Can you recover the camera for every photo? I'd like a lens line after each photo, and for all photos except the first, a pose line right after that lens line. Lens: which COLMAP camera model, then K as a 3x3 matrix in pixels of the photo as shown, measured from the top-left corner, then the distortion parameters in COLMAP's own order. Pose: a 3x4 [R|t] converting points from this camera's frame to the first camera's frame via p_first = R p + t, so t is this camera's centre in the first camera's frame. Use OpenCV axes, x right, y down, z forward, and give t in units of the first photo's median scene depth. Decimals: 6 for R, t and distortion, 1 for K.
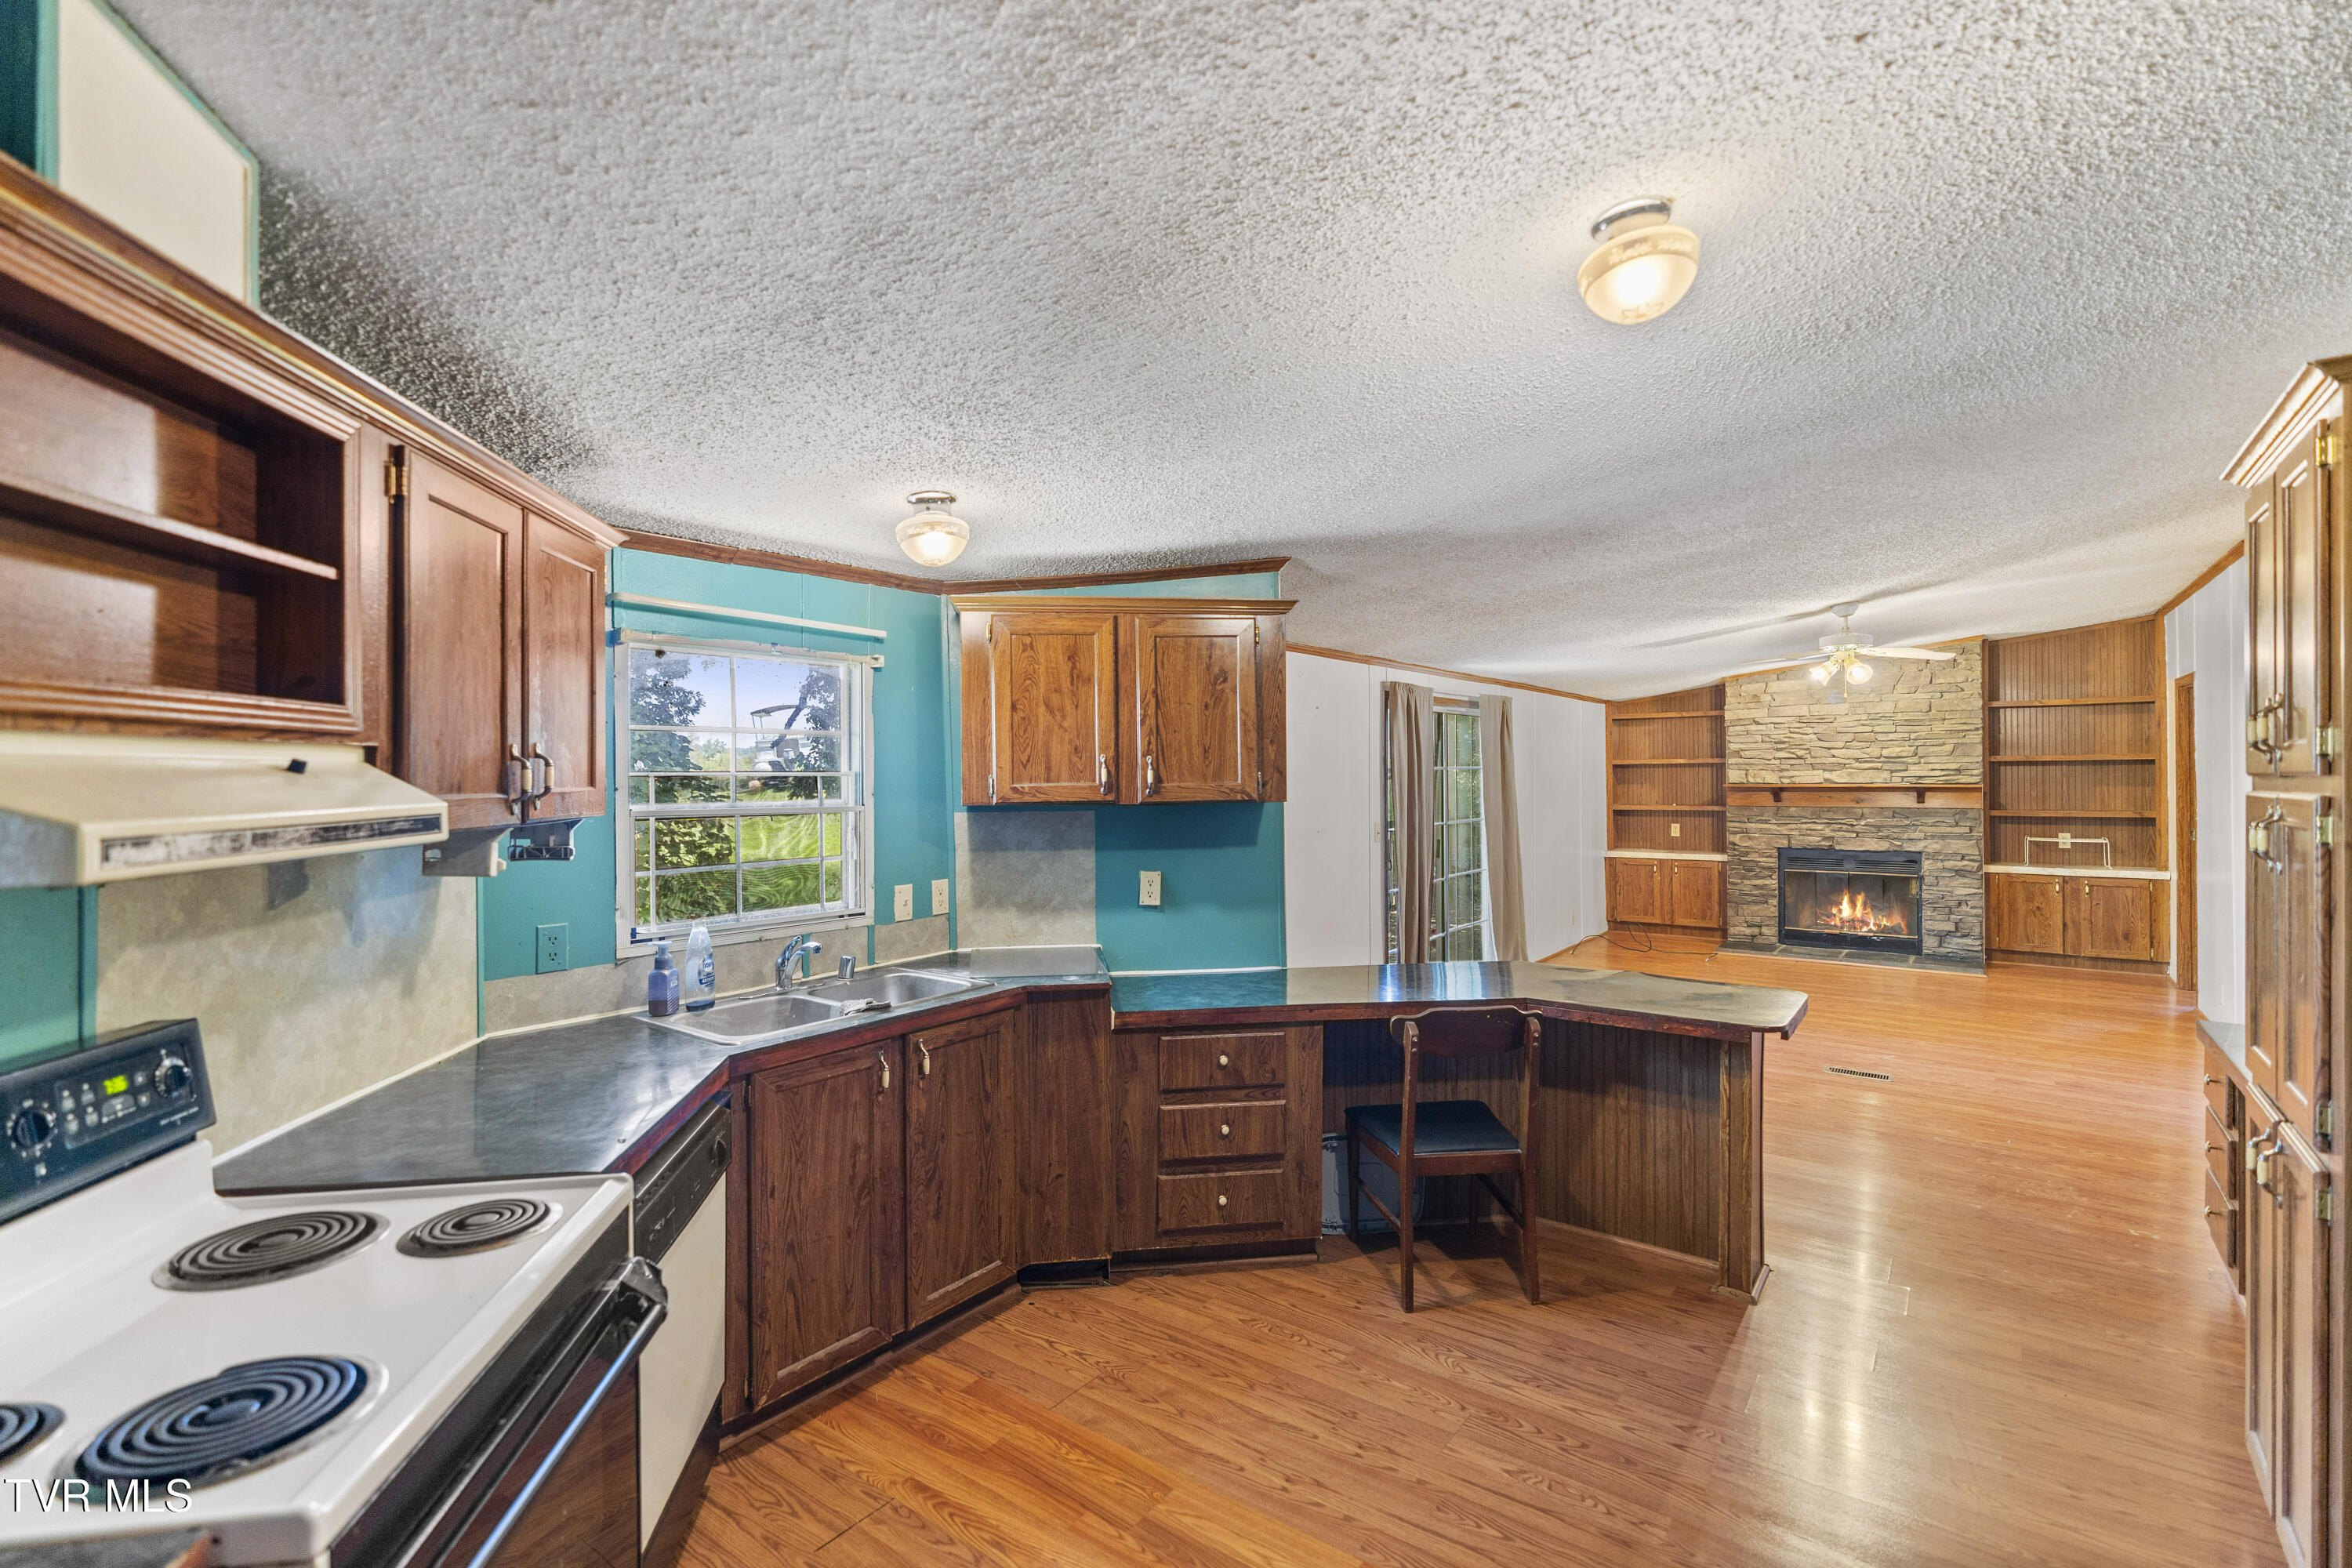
lens RADIAL K [[1081.9, 0, 1173.5], [0, 1081.9, 755.4], [0, 0, 1]] dist [-0.000219, 0.000156]
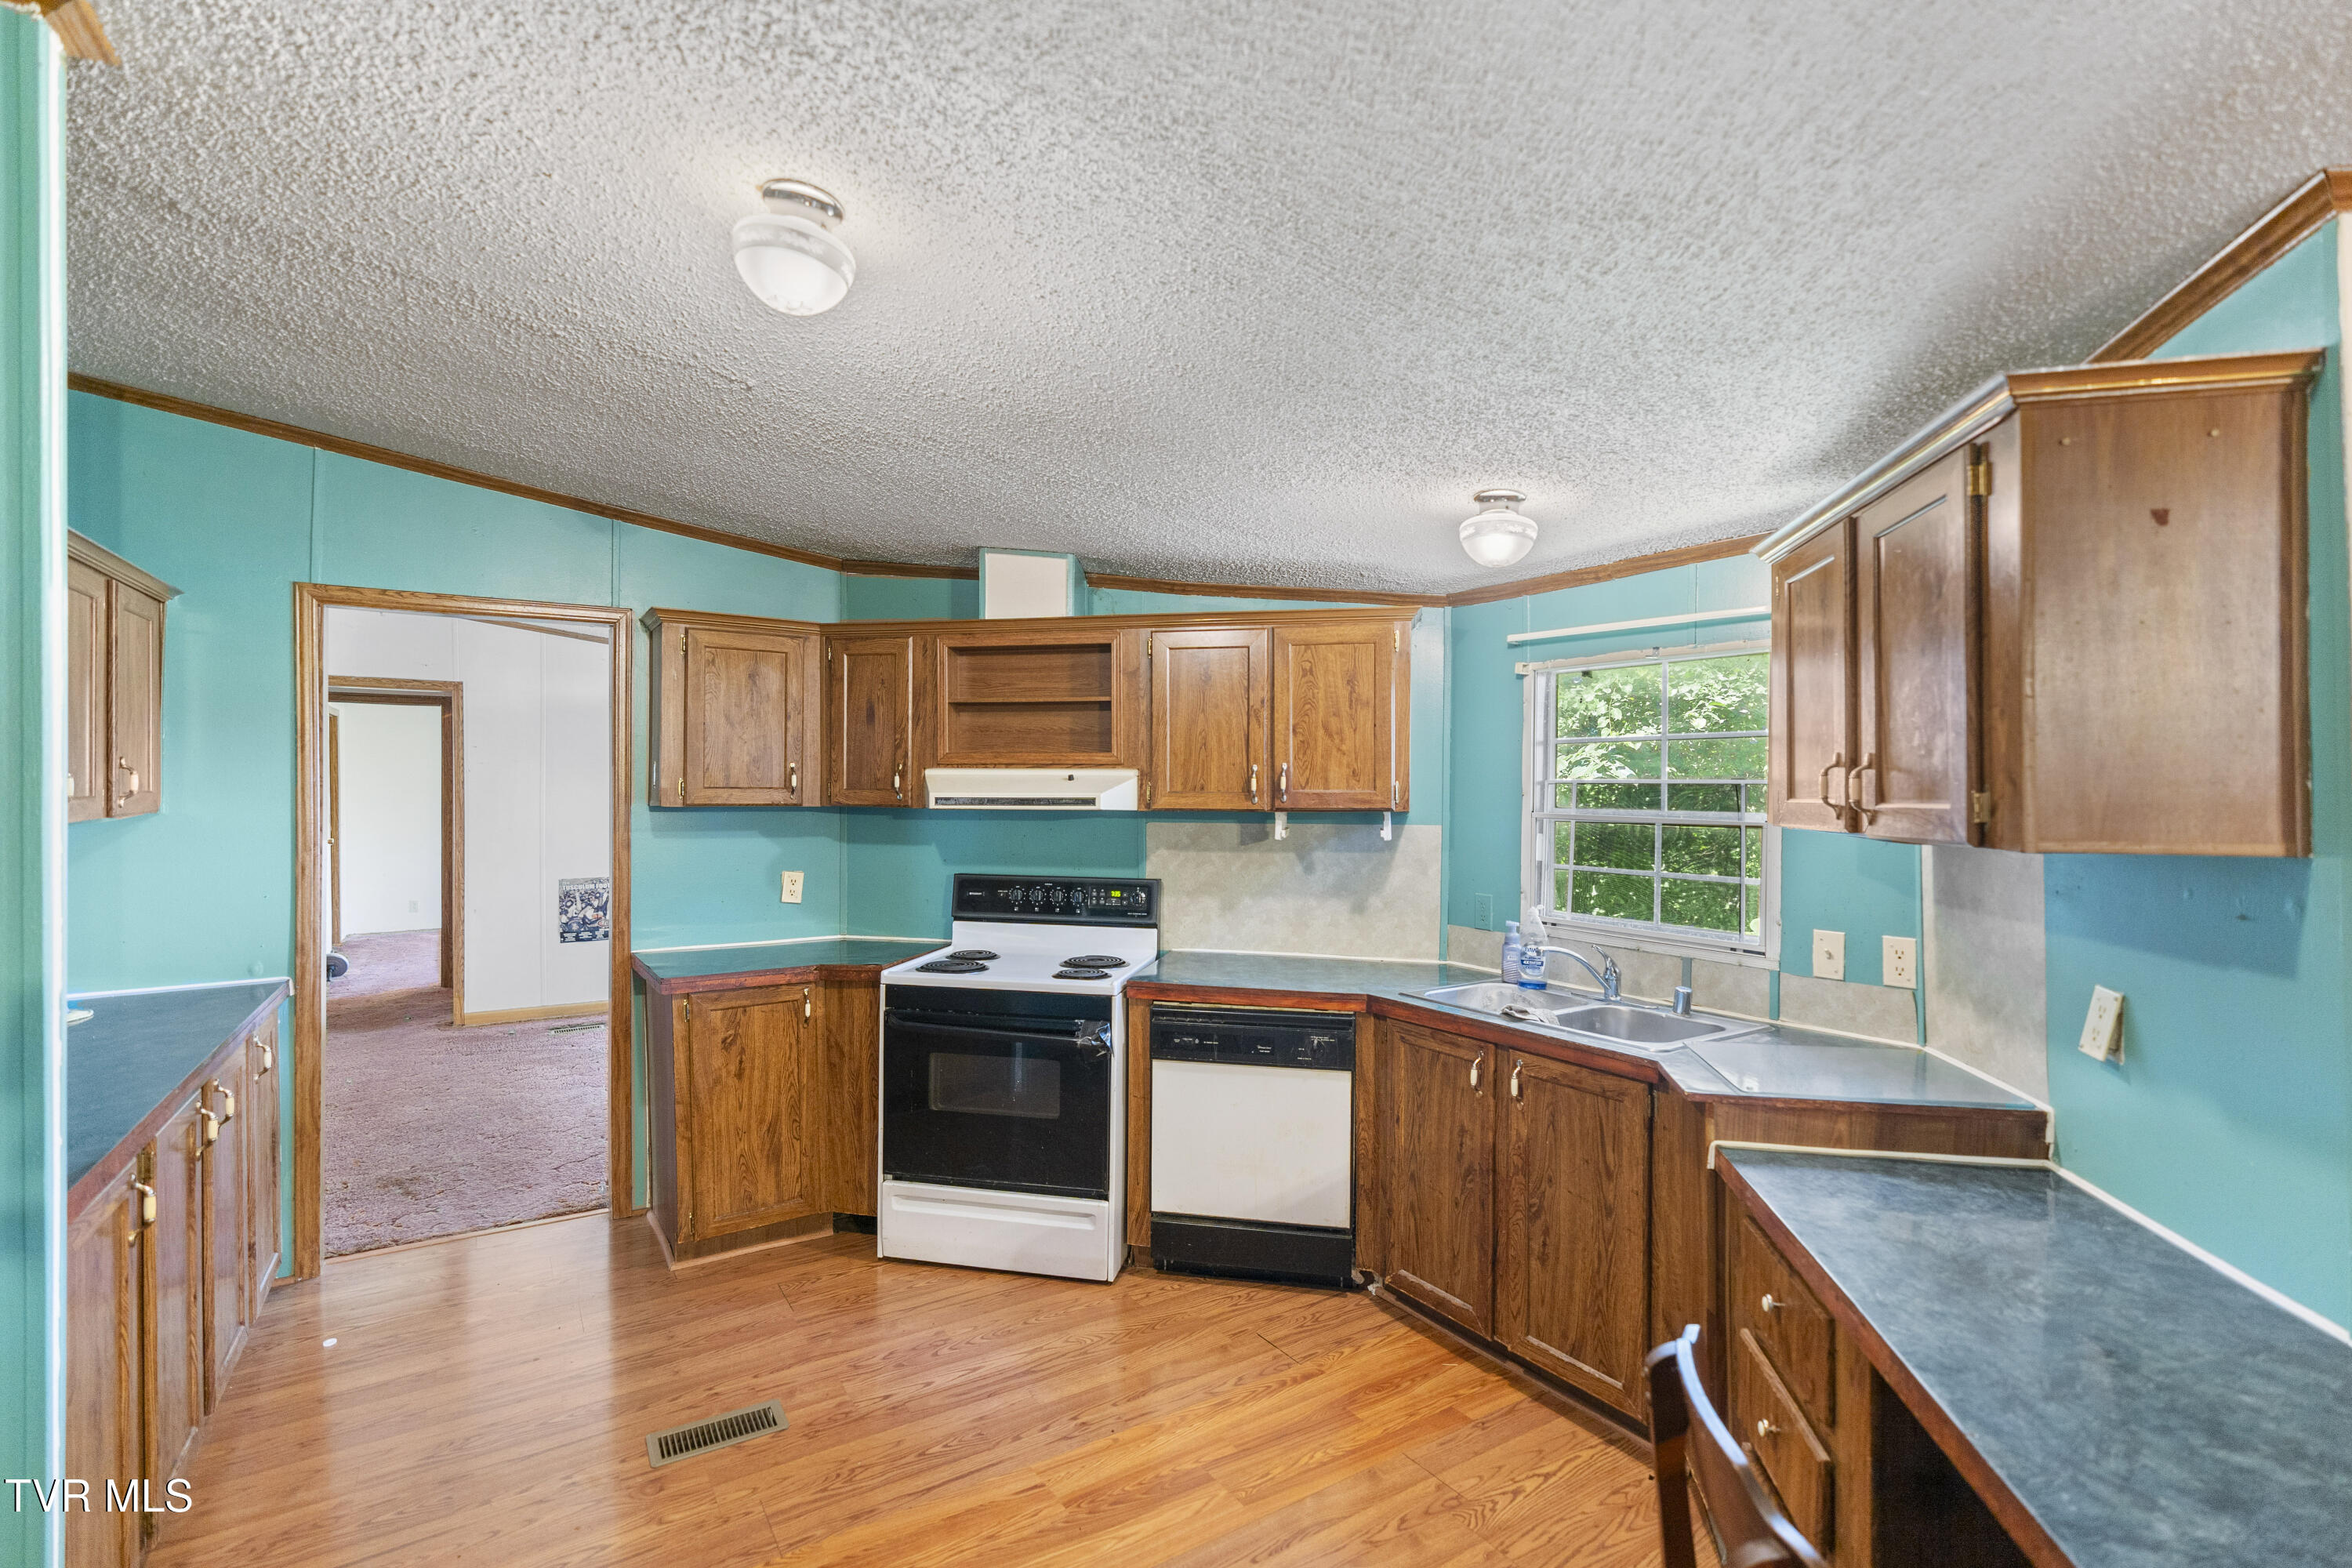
lens RADIAL K [[1075.2, 0, 1170.9], [0, 1075.2, 764.9], [0, 0, 1]] dist [-0.010645, 0.000277]
pose [[-0.352056, -0.015676, -0.935848, 0.833935], [0.011414, 0.999713, -0.021040, 0.019755], [0.935909, -0.018089, -0.351776, 1.138894]]
